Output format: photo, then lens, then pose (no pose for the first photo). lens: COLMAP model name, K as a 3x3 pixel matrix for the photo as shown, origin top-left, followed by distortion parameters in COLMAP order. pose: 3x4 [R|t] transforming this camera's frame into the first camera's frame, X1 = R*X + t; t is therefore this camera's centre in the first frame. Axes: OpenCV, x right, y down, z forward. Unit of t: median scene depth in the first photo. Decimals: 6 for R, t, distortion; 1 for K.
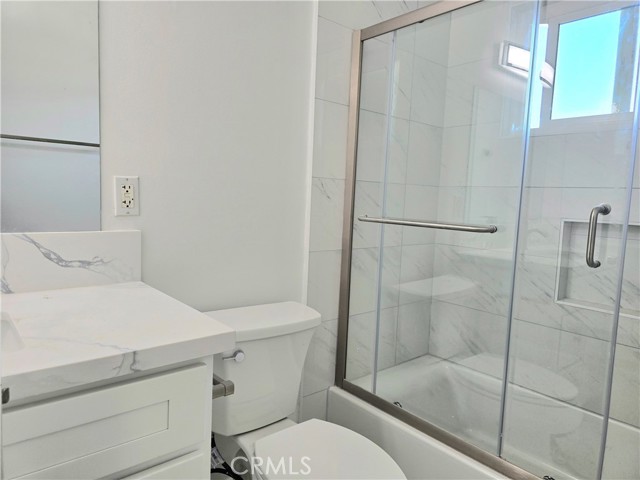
lens RADIAL K [[431.2, 0, 313.1], [0, 431.2, 232.9], [0, 0, 1]] dist [0.042612, -0.051950]
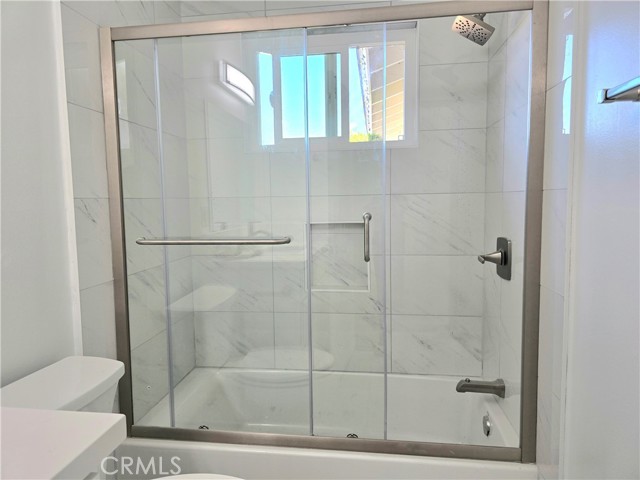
lens RADIAL K [[431.2, 0, 313.1], [0, 431.2, 232.9], [0, 0, 1]] dist [0.042612, -0.051950]
pose [[0.744963, -0.105207, 0.658758, -0.198515], [0.104500, 0.993699, 0.040525, -0.047718], [-0.658870, 0.038651, 0.751263, 0.084334]]
